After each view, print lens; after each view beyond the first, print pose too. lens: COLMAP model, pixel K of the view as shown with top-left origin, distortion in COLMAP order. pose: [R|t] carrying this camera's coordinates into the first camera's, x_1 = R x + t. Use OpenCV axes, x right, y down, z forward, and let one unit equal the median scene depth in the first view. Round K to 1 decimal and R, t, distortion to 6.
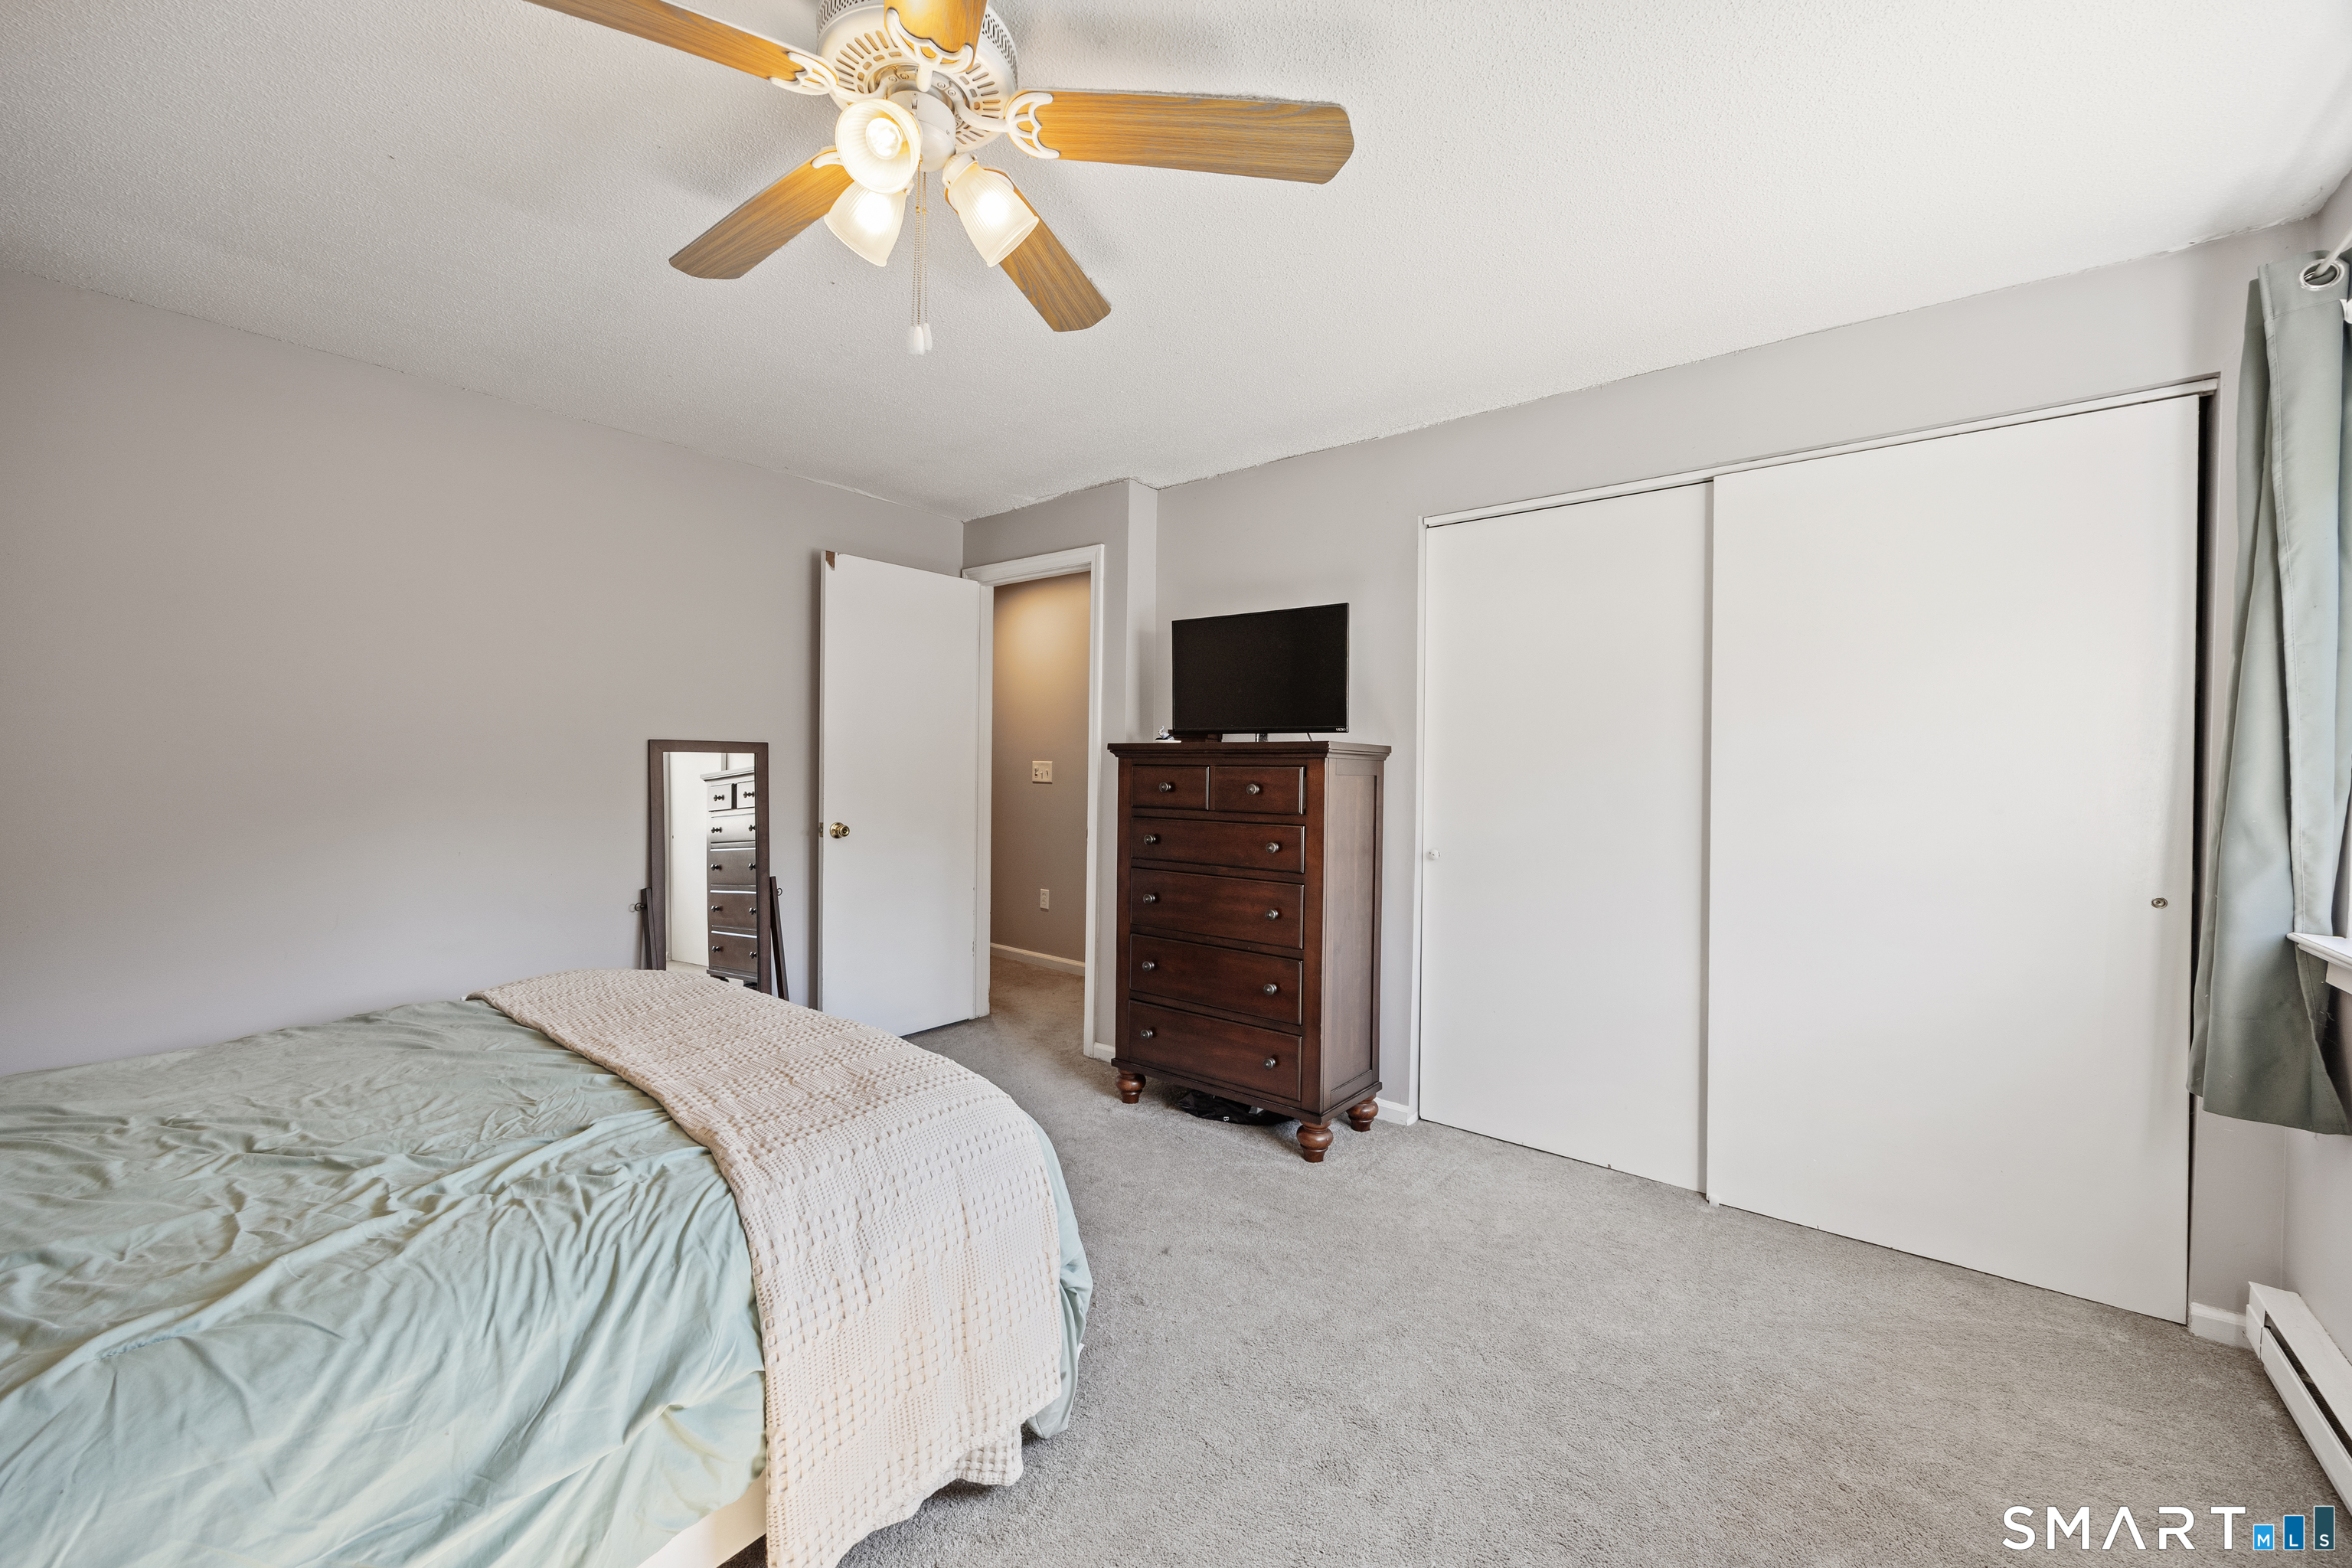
lens RADIAL K [[901.0, 0, 1176.0], [0, 901.0, 784.0], [0, 0, 1]] dist [0.000084, 0.000011]
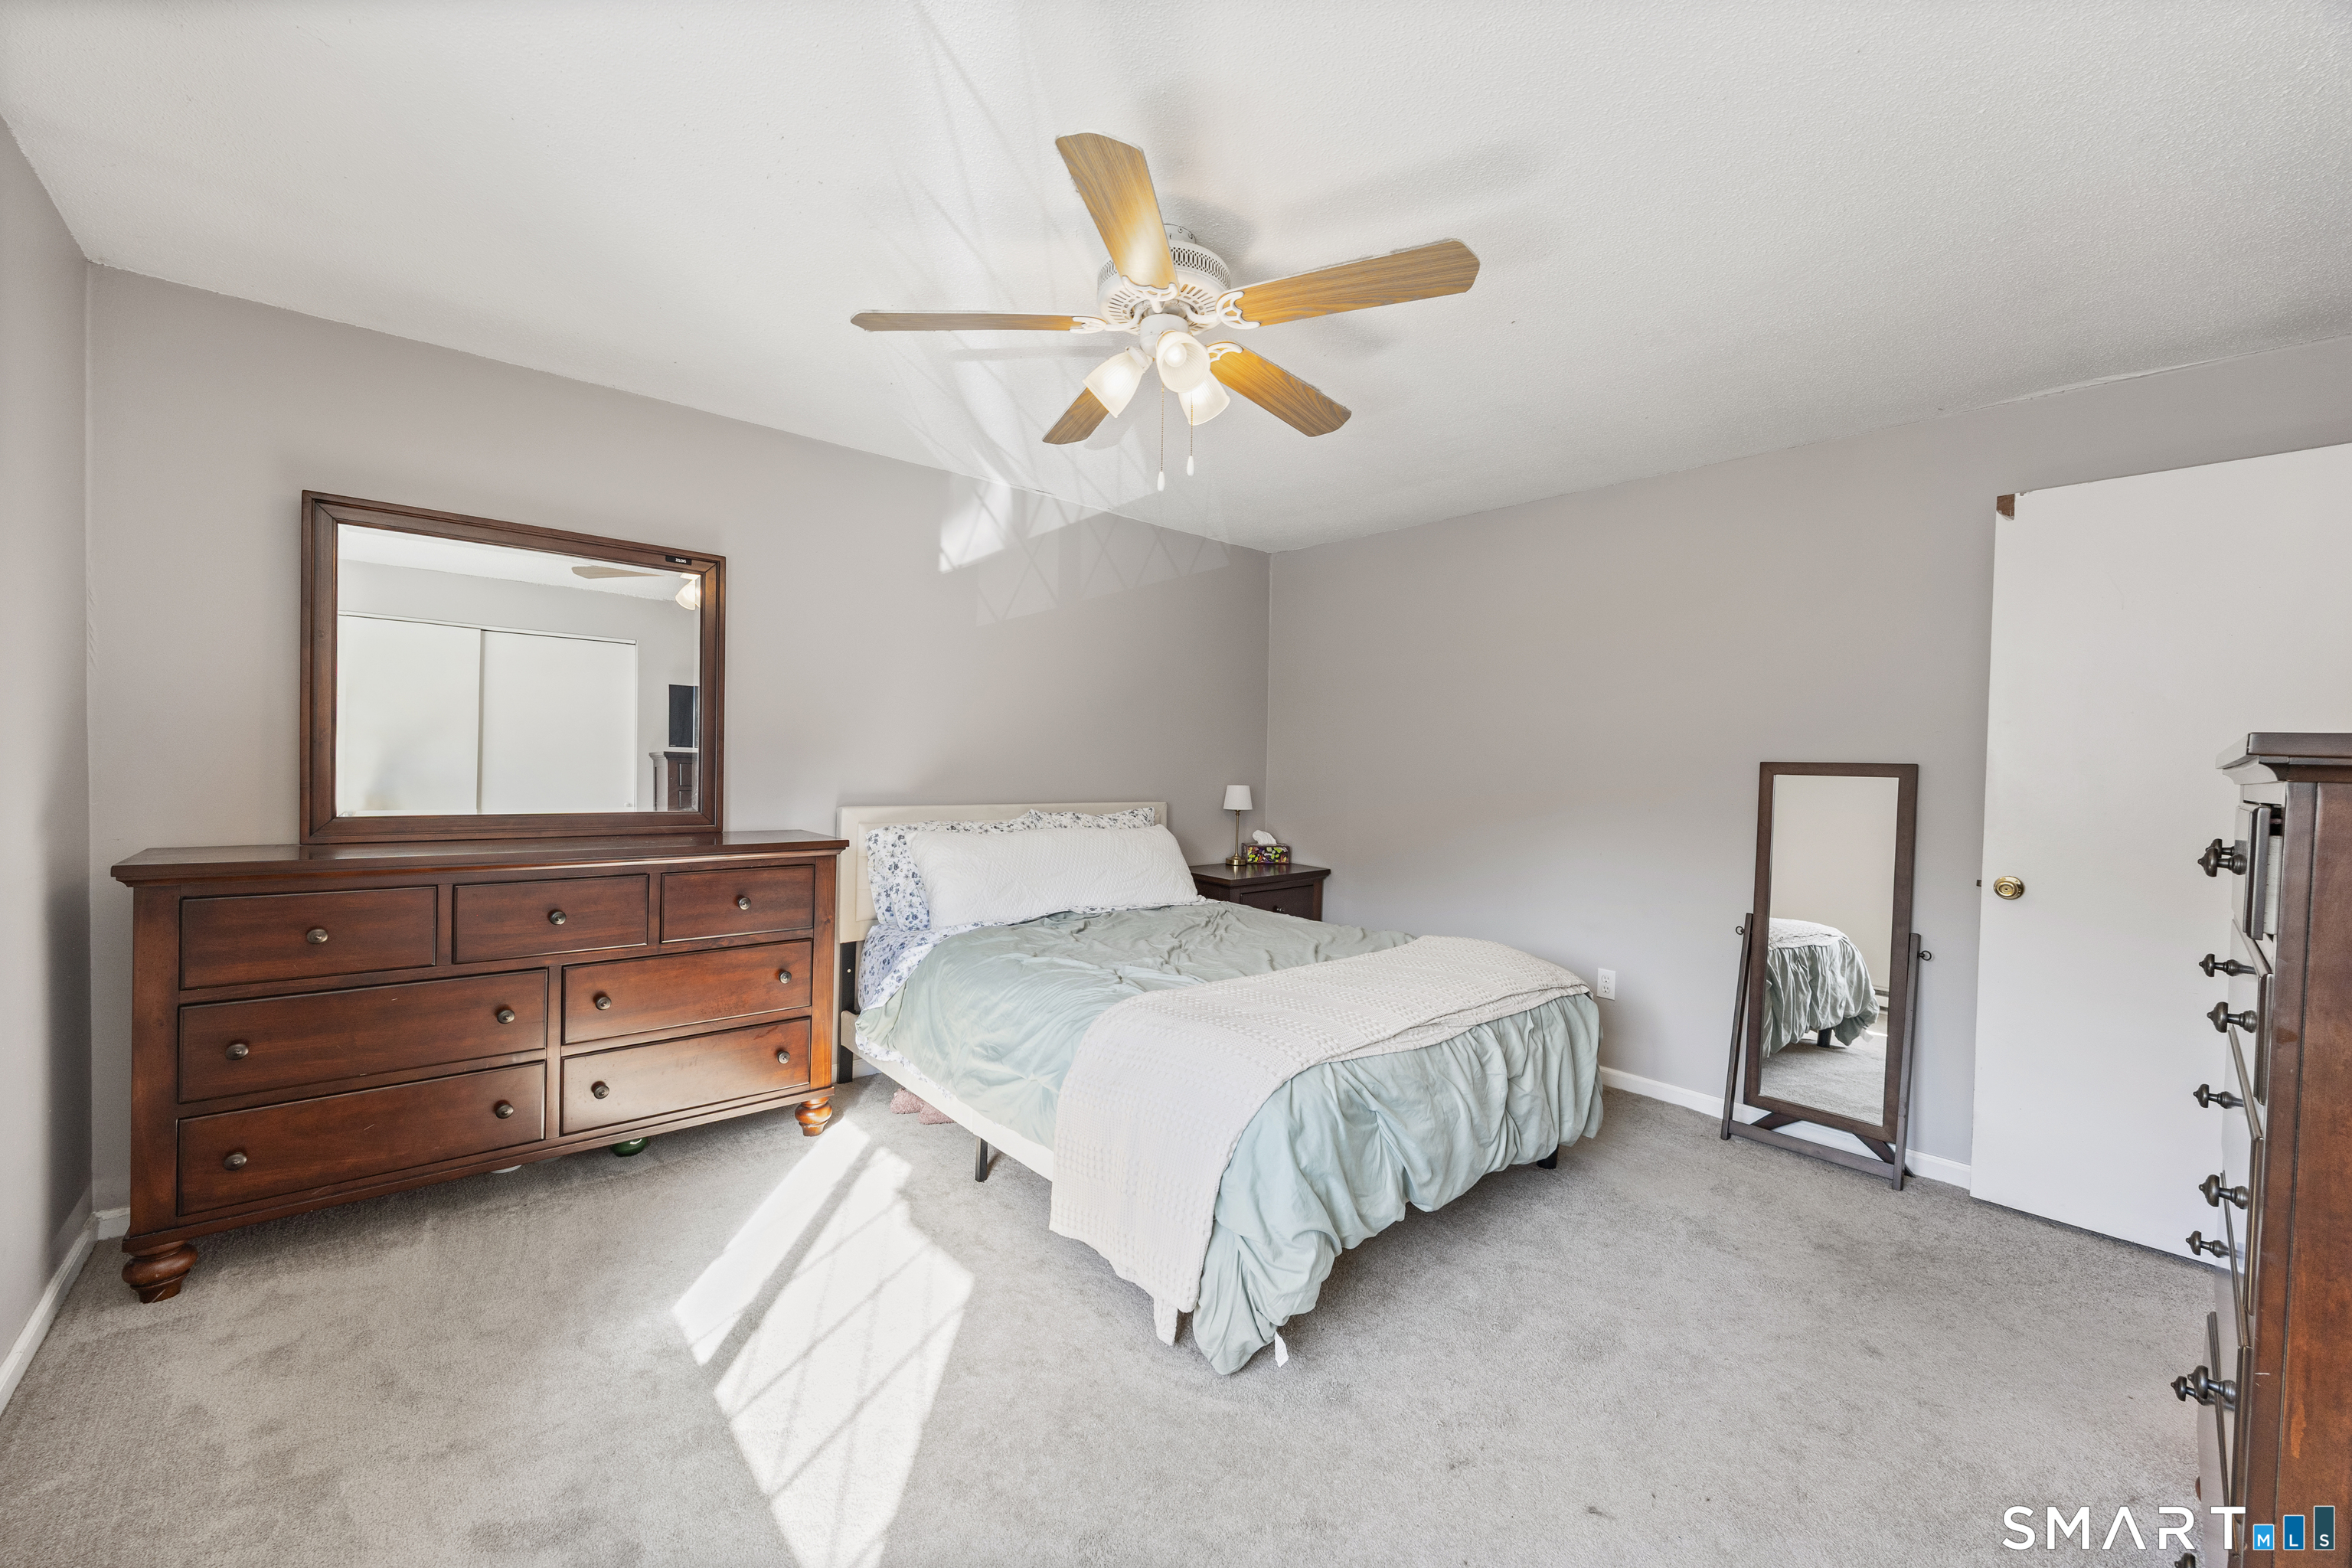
lens RADIAL K [[901.0, 0, 1176.0], [0, 901.0, 784.0], [0, 0, 1]] dist [0.000084, 0.000011]
pose [[-0.162788, 0.010270, -0.986608, 0.444923], [-0.037112, 0.999174, 0.016524, -0.016835], [0.985963, 0.039305, -0.162273, 0.486549]]
